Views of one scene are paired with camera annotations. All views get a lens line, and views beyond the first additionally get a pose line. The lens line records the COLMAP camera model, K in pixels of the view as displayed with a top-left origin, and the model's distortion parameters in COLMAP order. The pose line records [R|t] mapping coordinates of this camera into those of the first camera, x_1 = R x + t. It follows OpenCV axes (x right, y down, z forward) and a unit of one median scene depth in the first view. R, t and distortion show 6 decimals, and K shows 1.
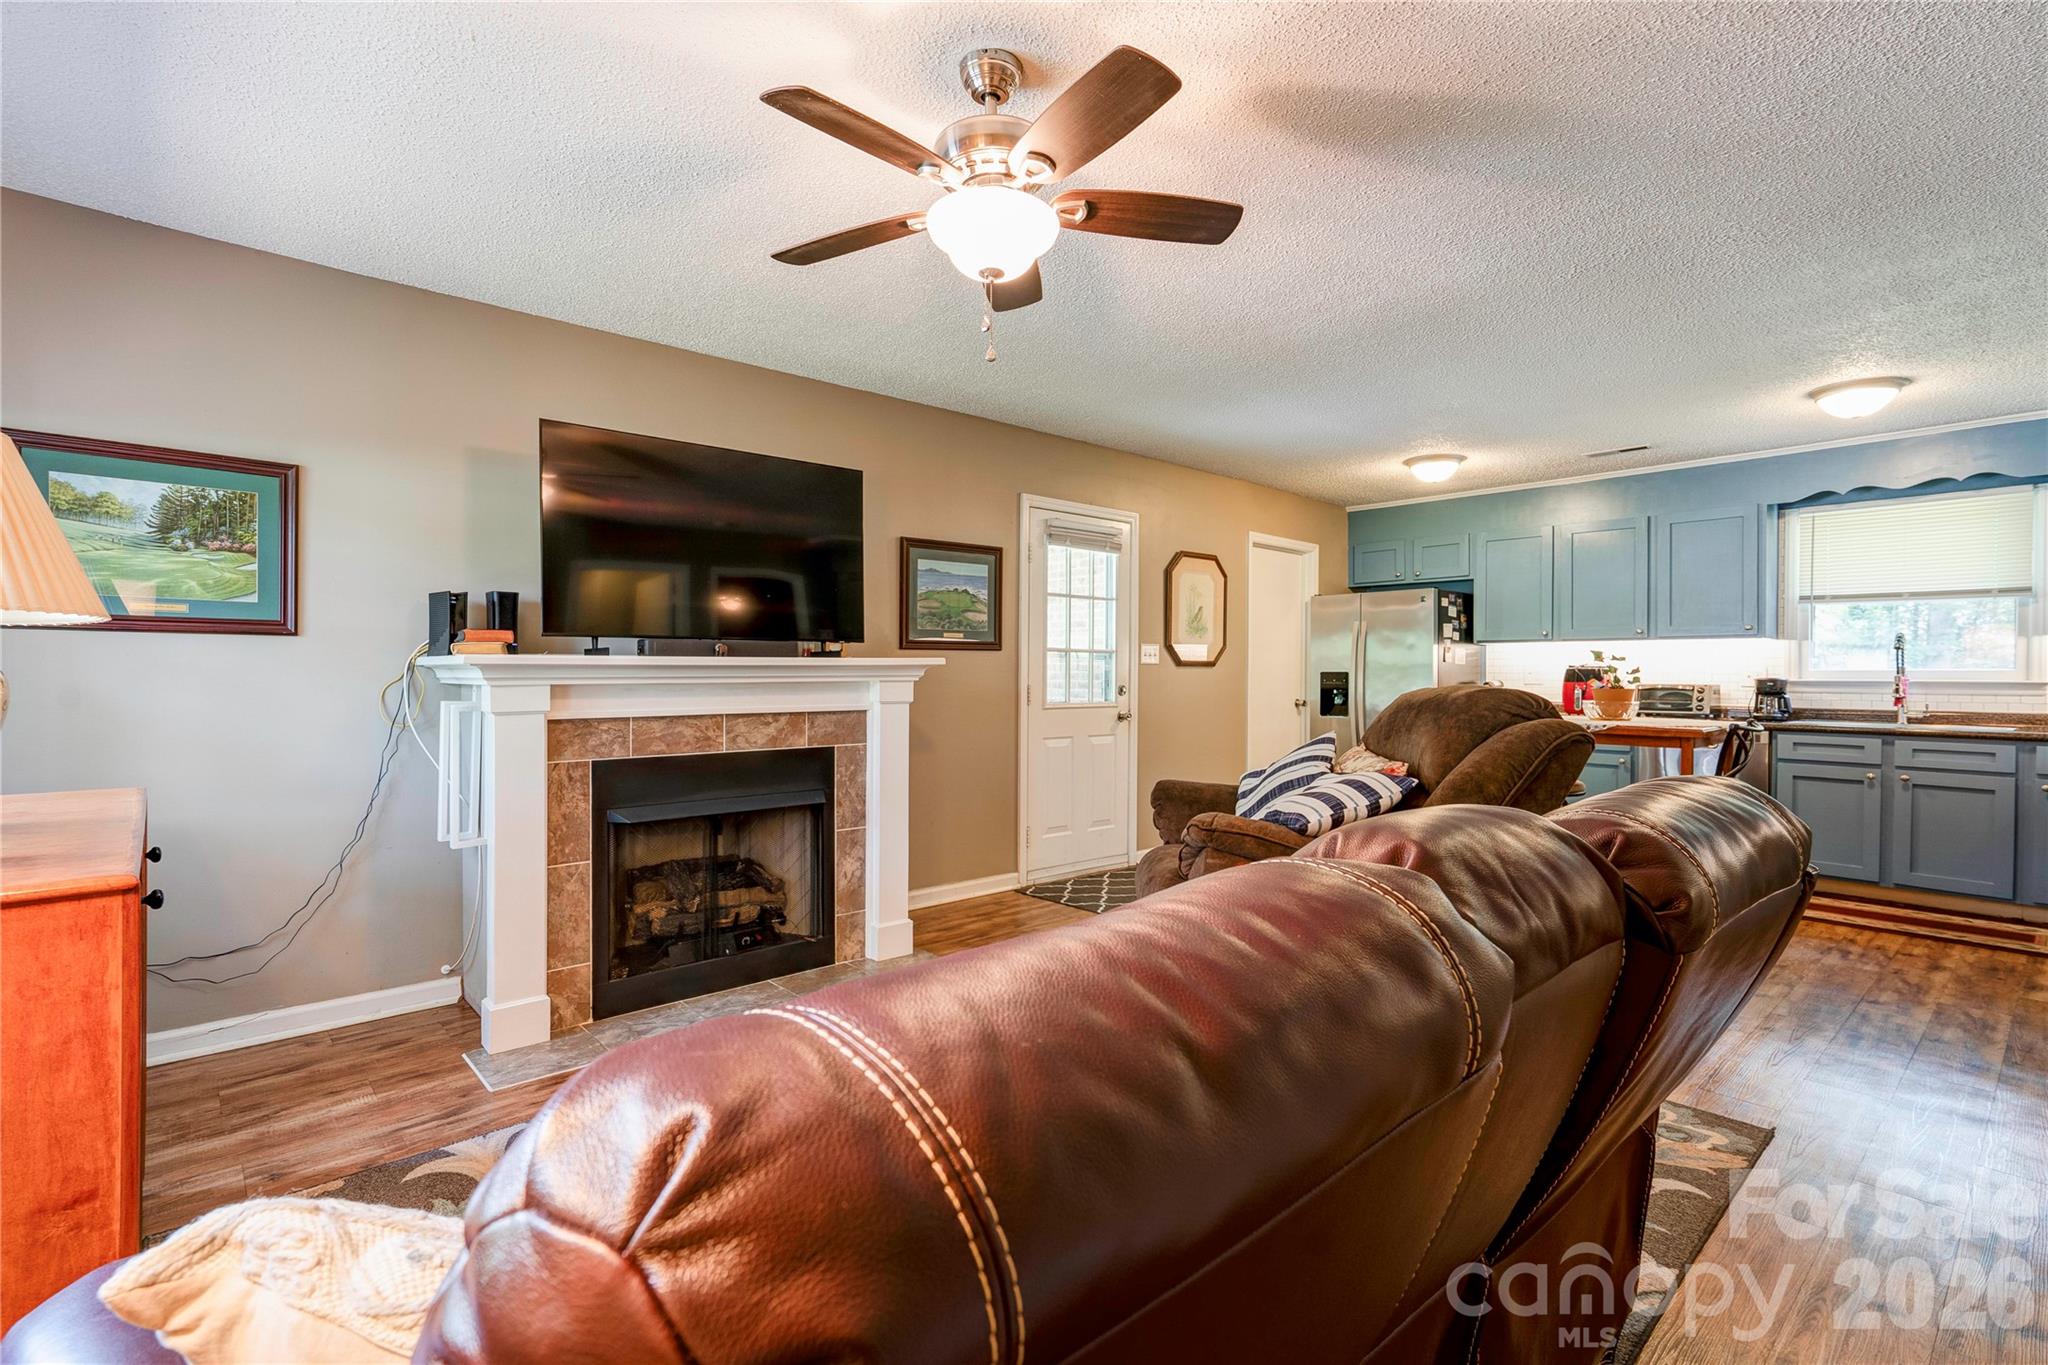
lens RADIAL K [[946.1, 0, 1007.5], [0, 946.1, 676.4], [0, 0, 1]] dist [-0.003985, 0.009848]
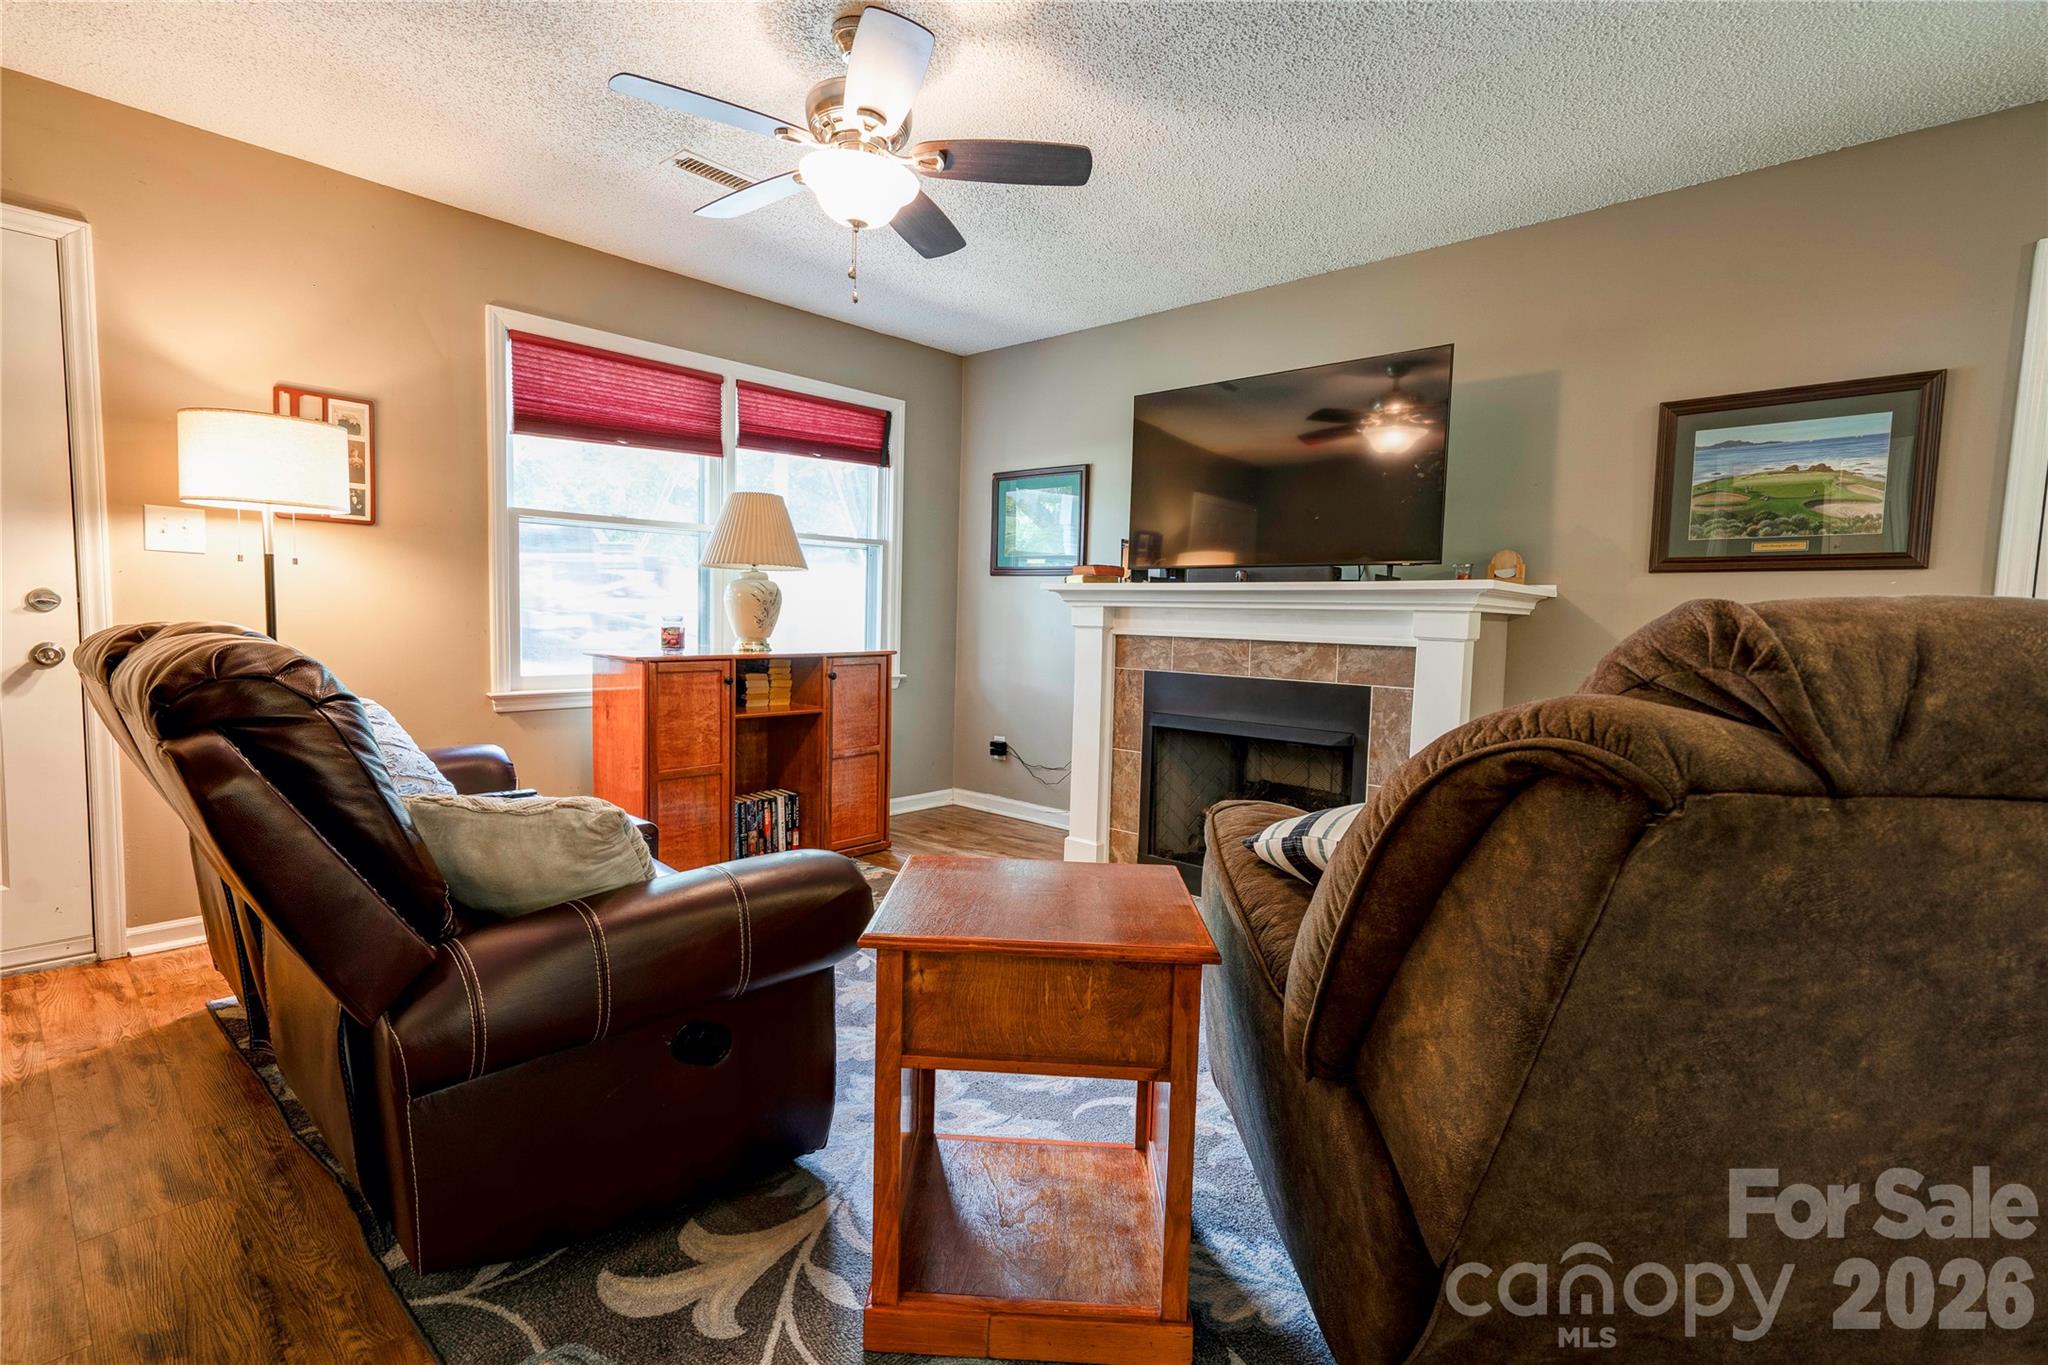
lens RADIAL K [[946.1, 0, 1026.7], [0, 946.1, 675.3], [0, 0, 1]] dist [-0.003985, 0.009848]
pose [[0.123462, 0.071258, -0.989788, 0.658098], [-0.027111, 0.997288, 0.068416, 0.014130], [0.991979, 0.018387, 0.125060, 0.611719]]
